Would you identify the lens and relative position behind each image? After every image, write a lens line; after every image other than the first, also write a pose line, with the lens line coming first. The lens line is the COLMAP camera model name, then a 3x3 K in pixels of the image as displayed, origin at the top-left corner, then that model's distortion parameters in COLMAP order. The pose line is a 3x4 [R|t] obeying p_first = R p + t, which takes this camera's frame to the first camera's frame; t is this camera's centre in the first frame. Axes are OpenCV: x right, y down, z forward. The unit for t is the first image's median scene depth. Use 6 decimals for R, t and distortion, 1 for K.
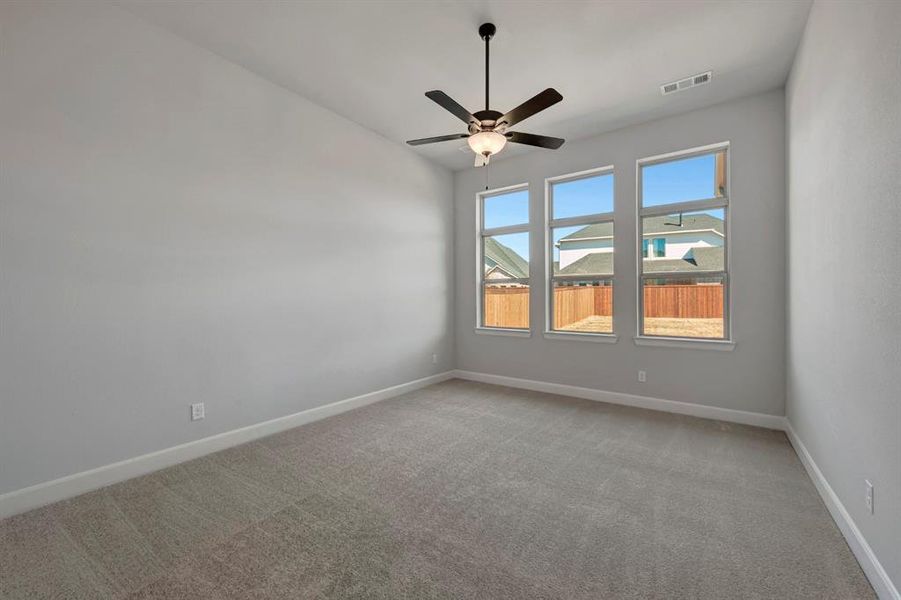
lens RADIAL K [[356.5, 0, 454.5], [0, 356.5, 299.9], [0, 0, 1]] dist [0.000812, -0.000082]
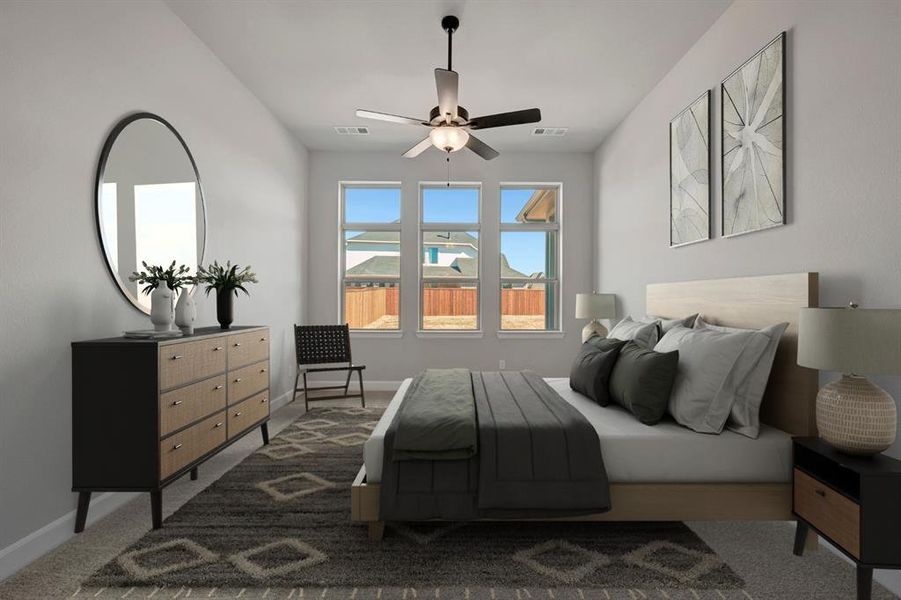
lens RADIAL K [[356.5, 0, 454.5], [0, 356.5, 299.9], [0, 0, 1]] dist [0.000812, -0.000082]
pose [[0.812943, 0.003712, 0.582331, -0.049470], [-0.002875, 0.999993, -0.002361, 0.000196], [-0.582336, 0.000245, 0.812948, 0.021616]]
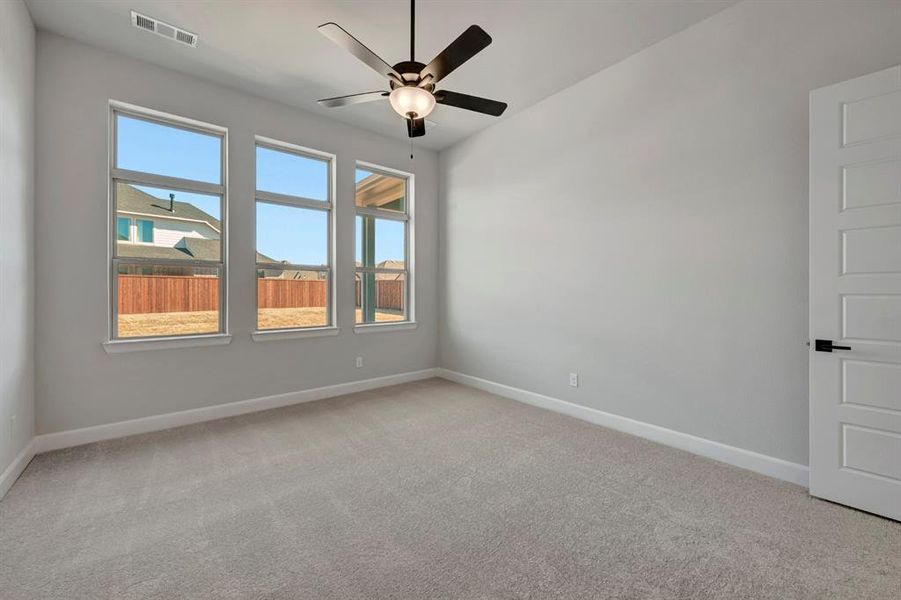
lens RADIAL K [[356.5, 0, 454.5], [0, 356.5, 299.9], [0, 0, 1]] dist [0.000812, -0.000082]
pose [[0.254698, -0.023668, 0.966731, -0.075115], [0.002719, 0.999714, 0.023759, -0.000124], [-0.967017, -0.003423, 0.254689, 0.075159]]
